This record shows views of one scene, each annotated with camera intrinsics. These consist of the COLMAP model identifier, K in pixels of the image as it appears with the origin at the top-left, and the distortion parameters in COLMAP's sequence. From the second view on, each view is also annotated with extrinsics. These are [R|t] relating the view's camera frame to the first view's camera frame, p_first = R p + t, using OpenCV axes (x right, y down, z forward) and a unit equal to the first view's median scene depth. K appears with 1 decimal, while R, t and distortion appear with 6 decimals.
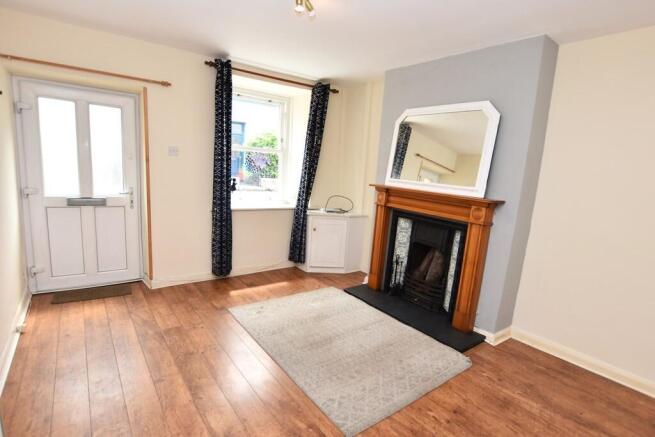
lens RADIAL K [[328.6, 0, 327.5], [0, 328.6, 218.5], [0, 0, 1]] dist [-0.001028, -0.000083]
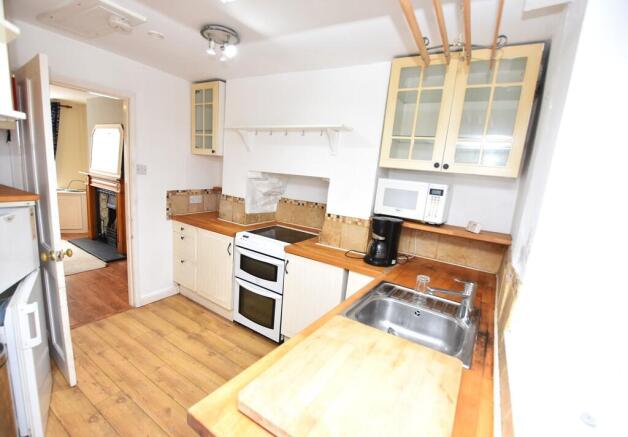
lens RADIAL K [[295.3, 0, 312.9], [0, 295.3, 226.6], [0, 0, 1]] dist [-0.045009, -0.000012]
pose [[0.941391, -0.047091, 0.334014, 0.865868], [0.025993, 0.997390, 0.067359, 0.113928], [-0.336314, -0.054729, 0.940158, -0.797452]]
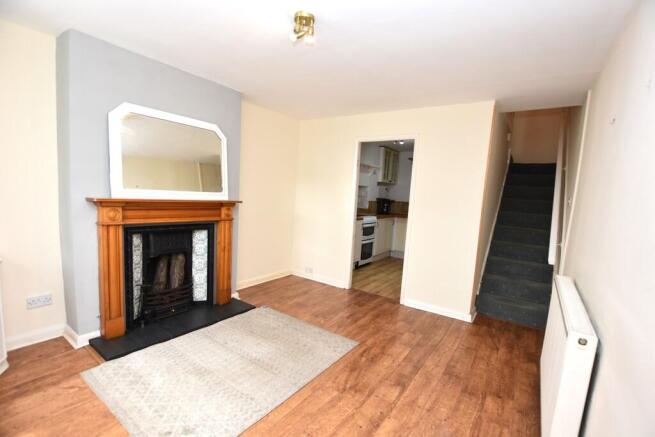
lens RADIAL K [[297.8, 0, 327.5], [0, 297.8, 218.5], [0, 0, 1]] dist [-0.002075, -0.000217]
pose [[-0.285616, -0.167790, 0.943541, -0.751860], [0.075794, 0.977515, 0.196775, -0.185576], [-0.955342, 0.127717, -0.266476, 0.880415]]
